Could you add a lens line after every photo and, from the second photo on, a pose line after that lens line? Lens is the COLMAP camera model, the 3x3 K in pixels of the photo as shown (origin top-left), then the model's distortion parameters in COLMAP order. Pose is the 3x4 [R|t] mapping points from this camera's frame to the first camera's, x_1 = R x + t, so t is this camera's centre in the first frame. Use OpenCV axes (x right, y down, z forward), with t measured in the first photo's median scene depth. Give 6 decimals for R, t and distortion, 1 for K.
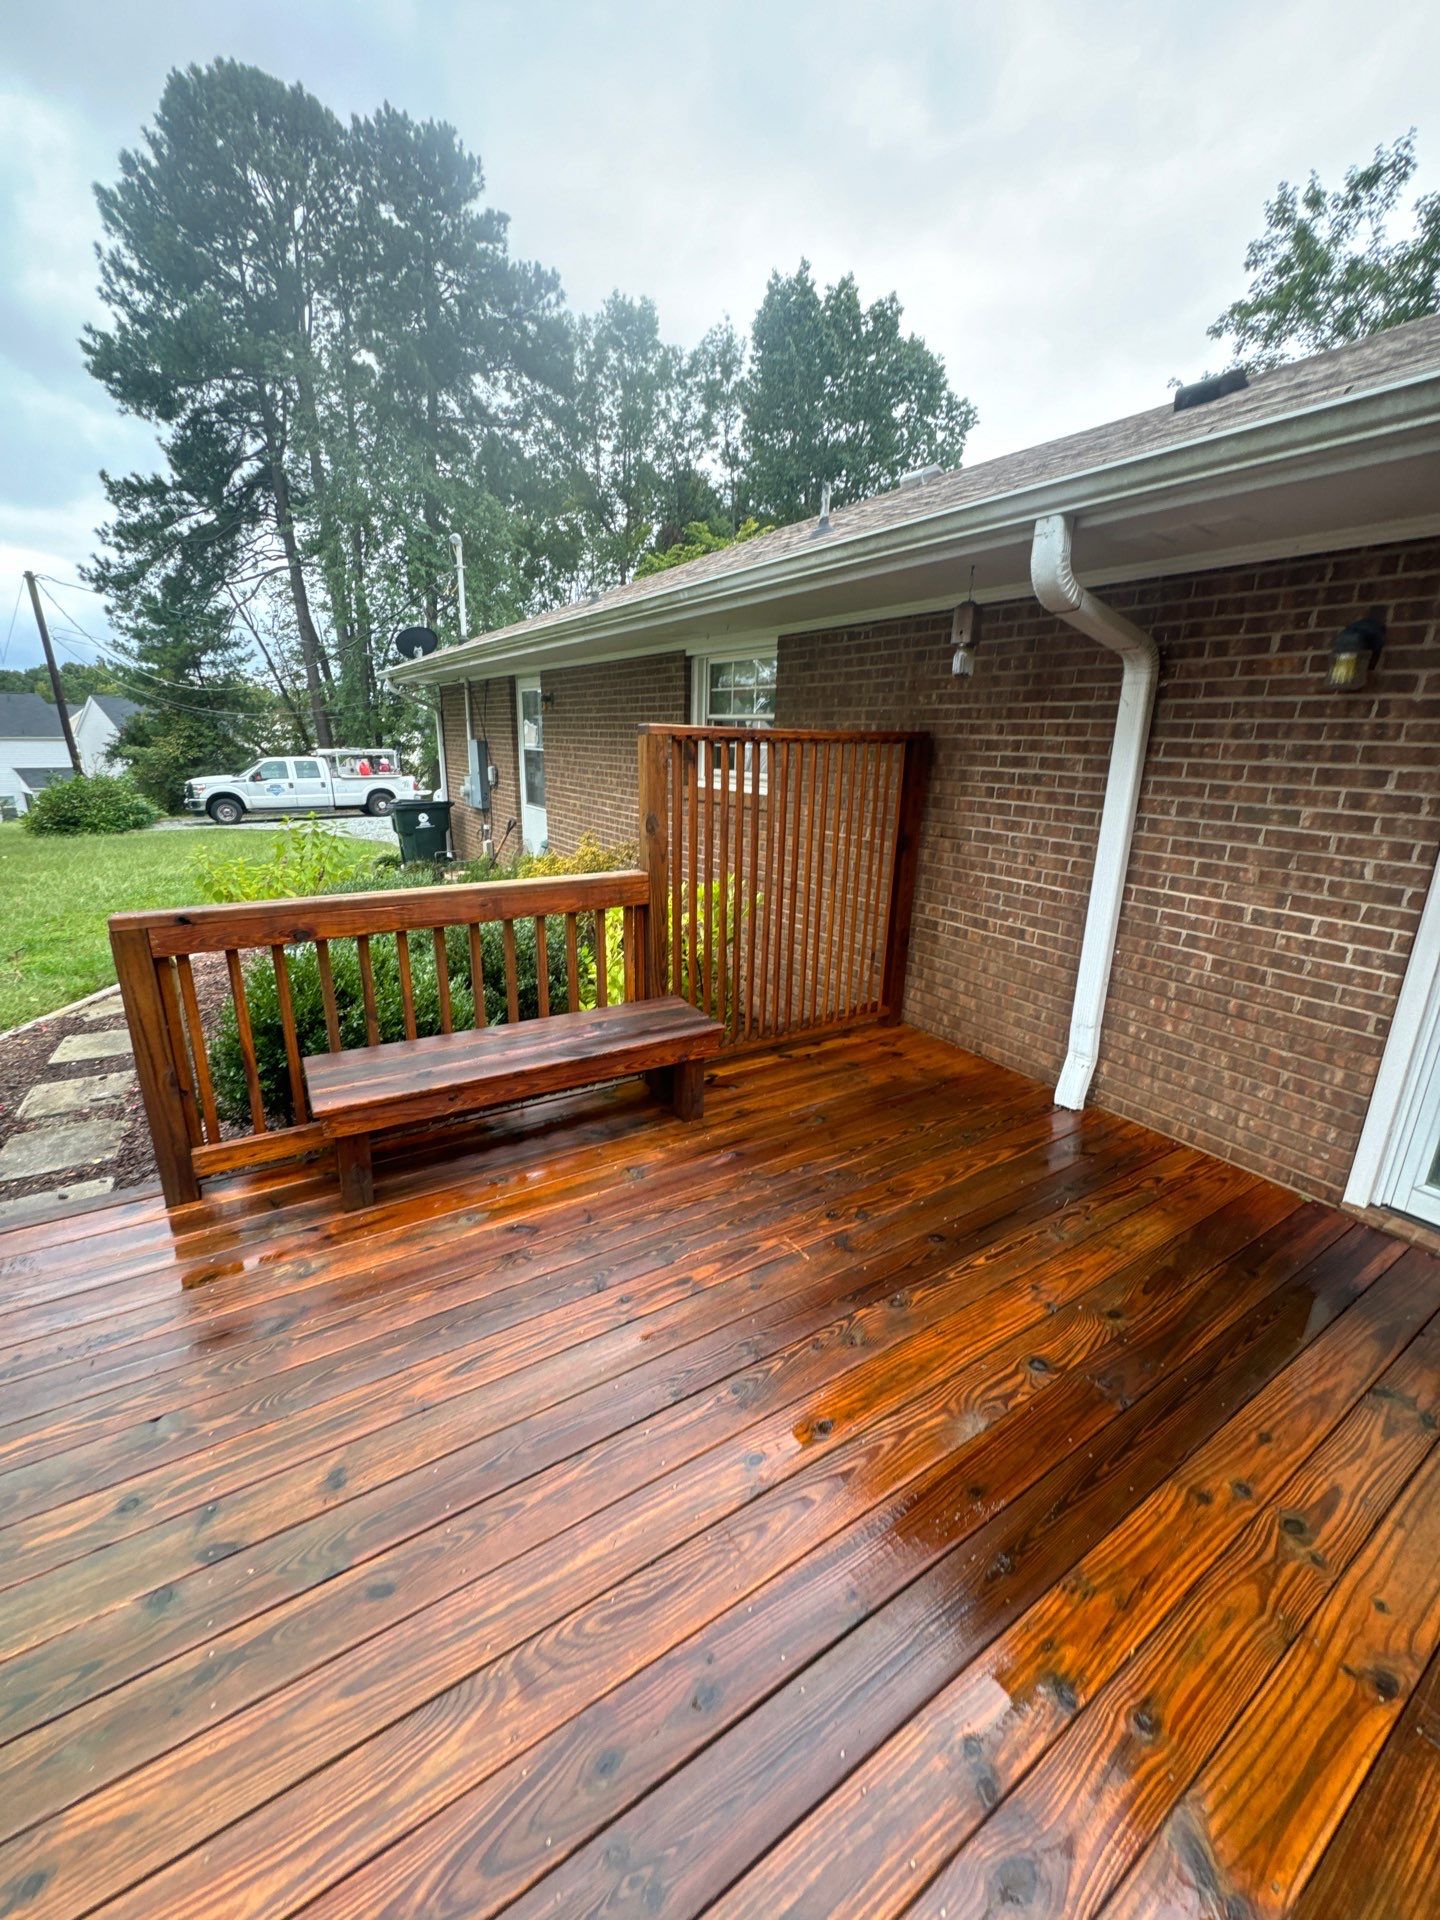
lens RADIAL K [[757.2, 0, 723.0], [0, 757.2, 961.7], [0, 0, 1]] dist [-0.004314, 0.000885]
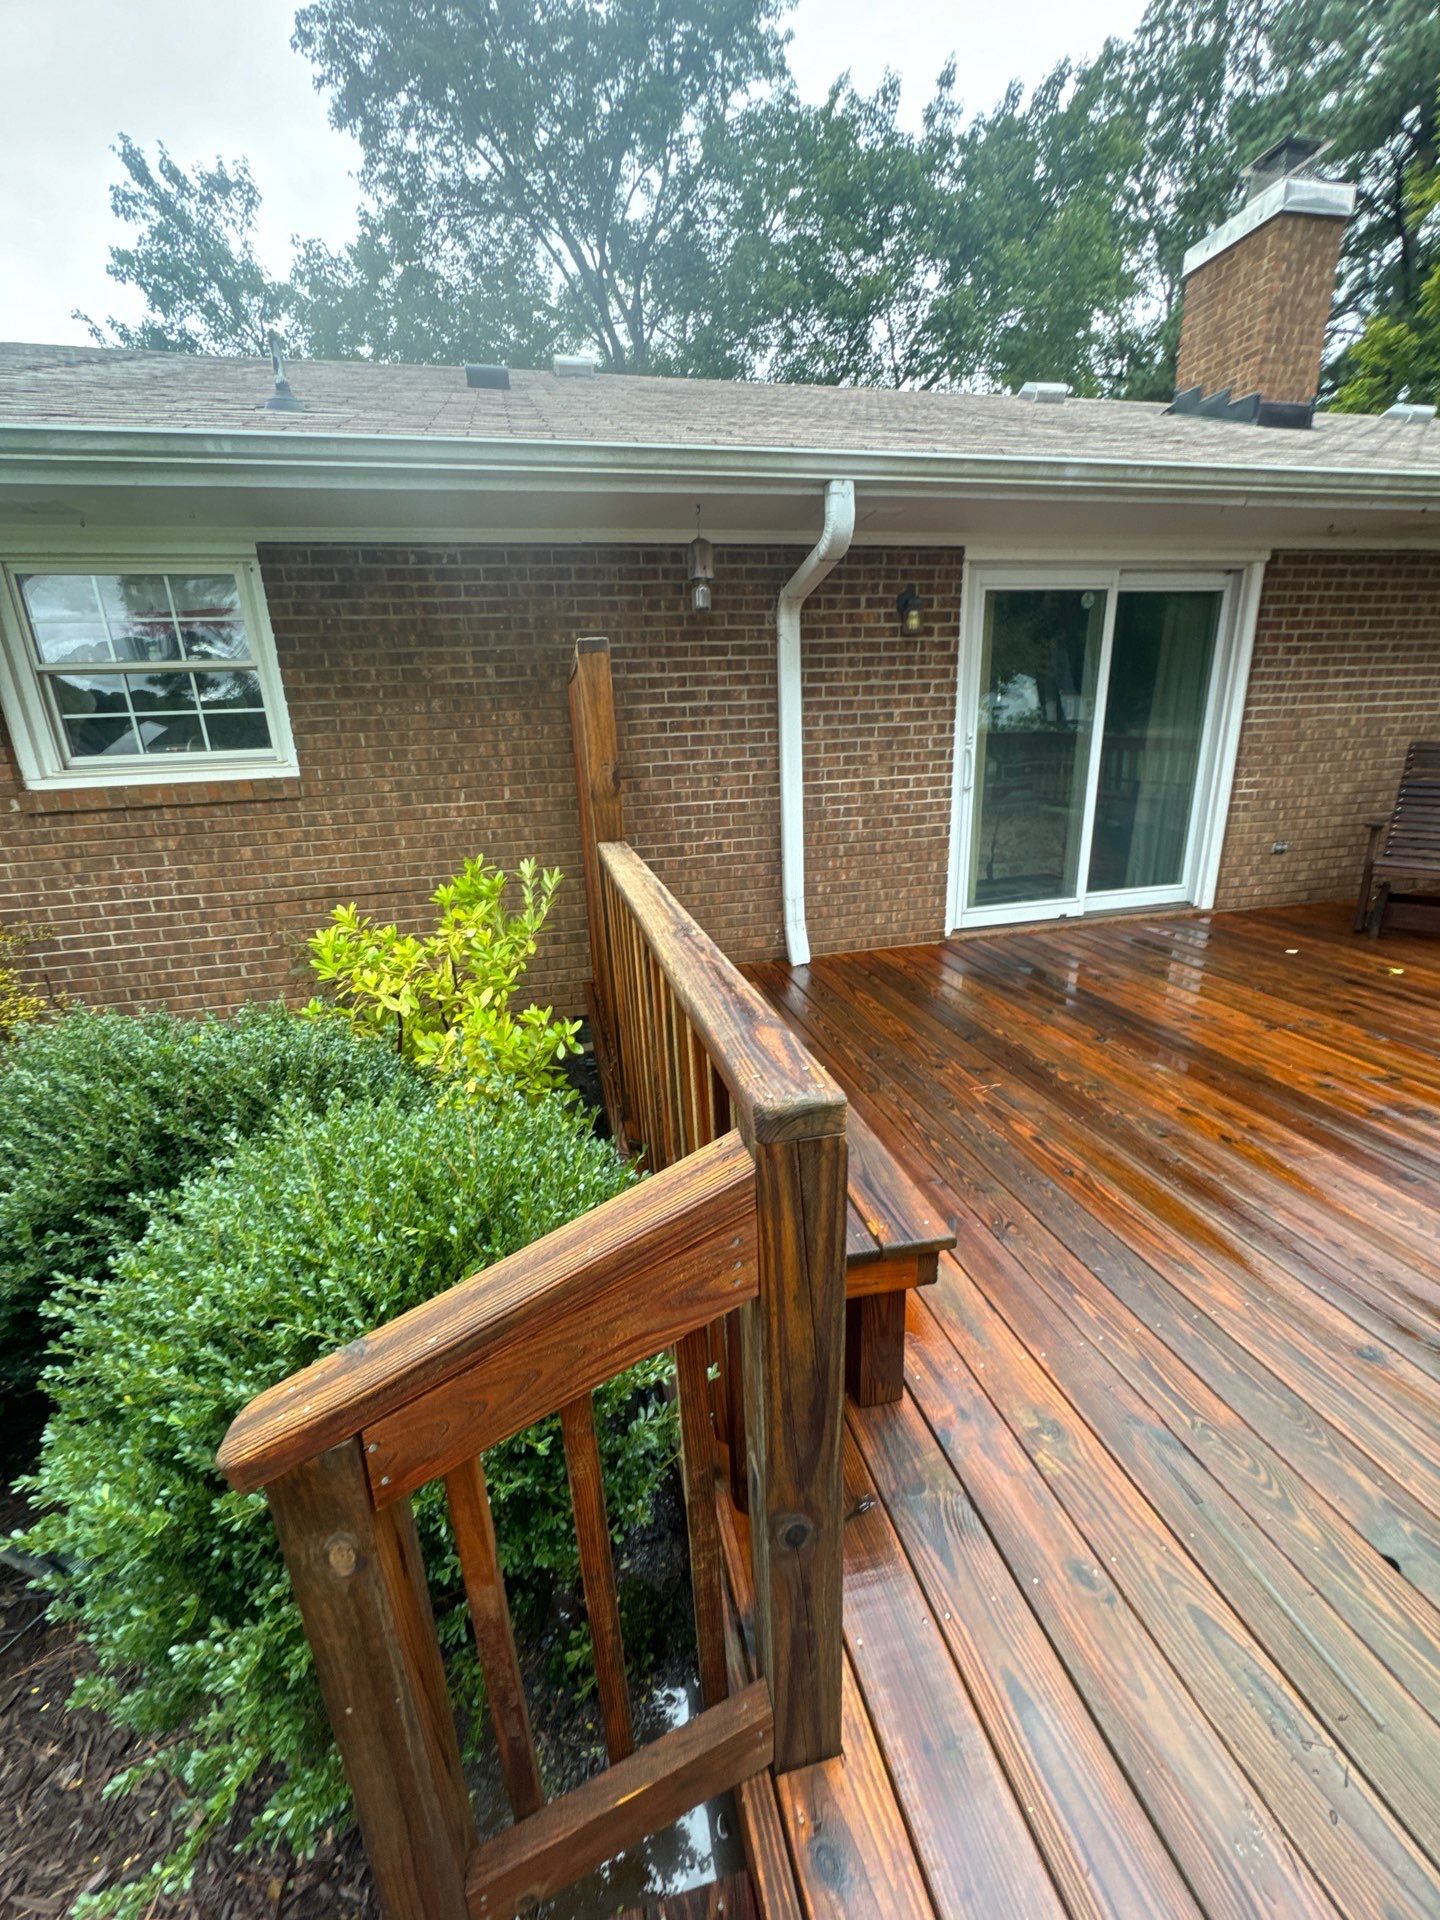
lens RADIAL K [[757.2, 0, 721.5], [0, 757.2, 959.4], [0, 0, 1]] dist [-0.004314, 0.000885]
pose [[0.342054, -0.319715, 0.883618, -0.736200], [0.313319, 0.925332, 0.213521, -0.134753], [-0.885907, 0.203819, 0.416686, 0.600657]]
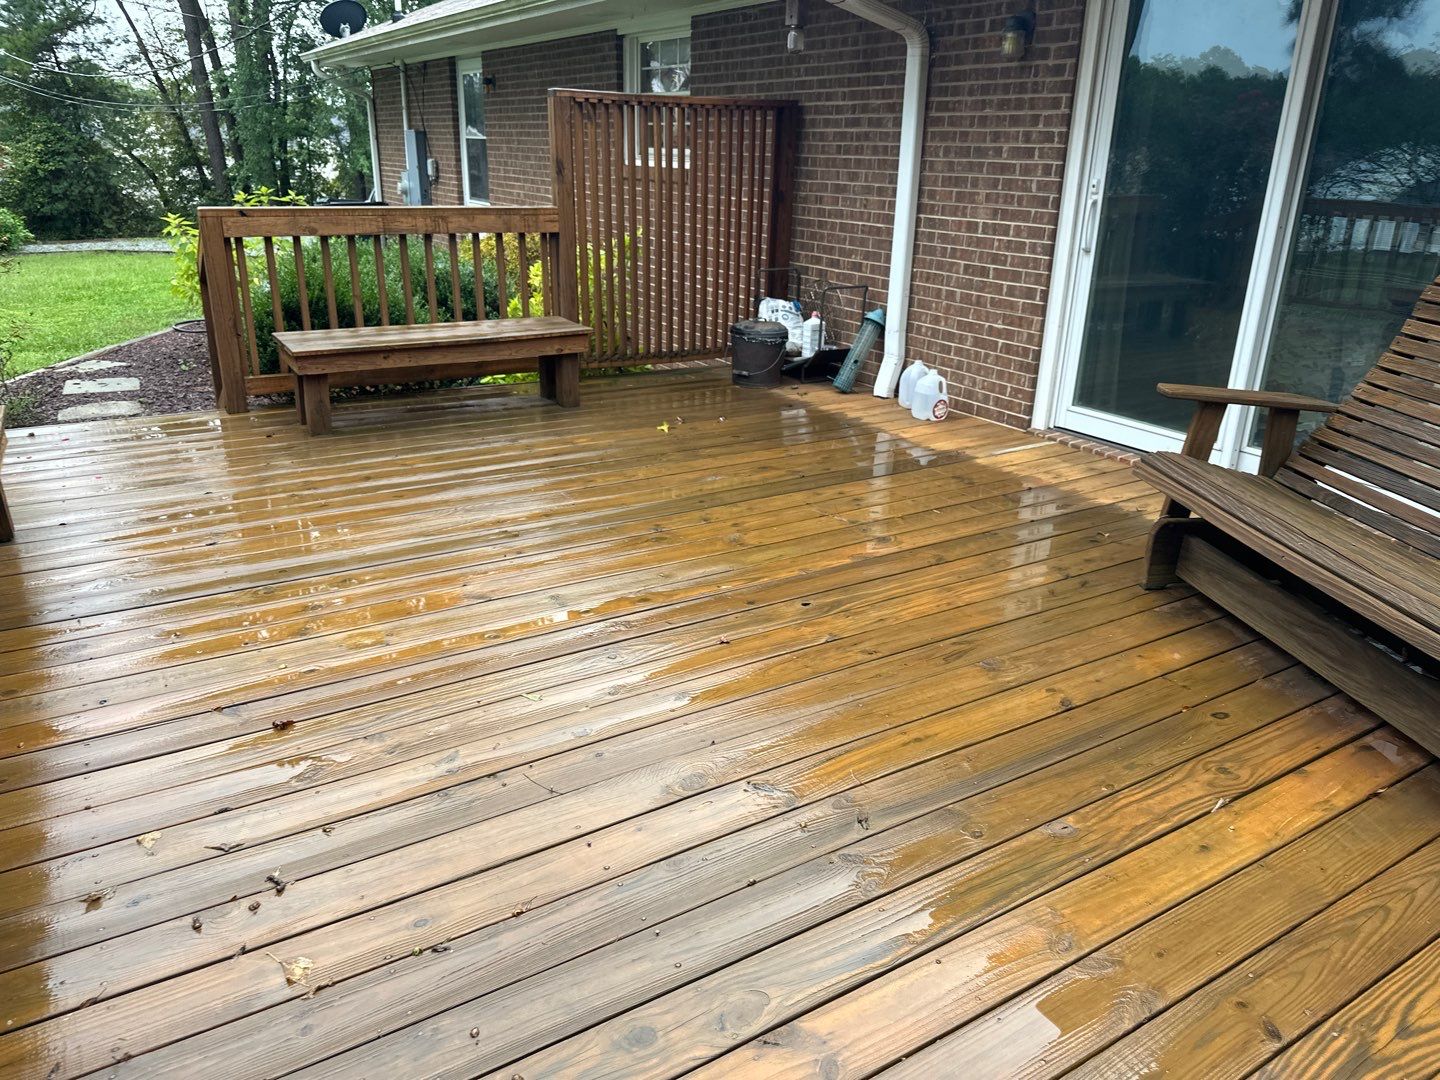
lens RADIAL K [[1018.7, 0, 718.4], [0, 1018.7, 541.0], [0, 0, 1]] dist [0.014753, -0.019787]
pose [[0.999742, 0.008771, -0.020966, 0.216164], [-0.007143, 0.997043, 0.076511, 0.314877], [0.021575, -0.076342, 0.996848, -0.782883]]
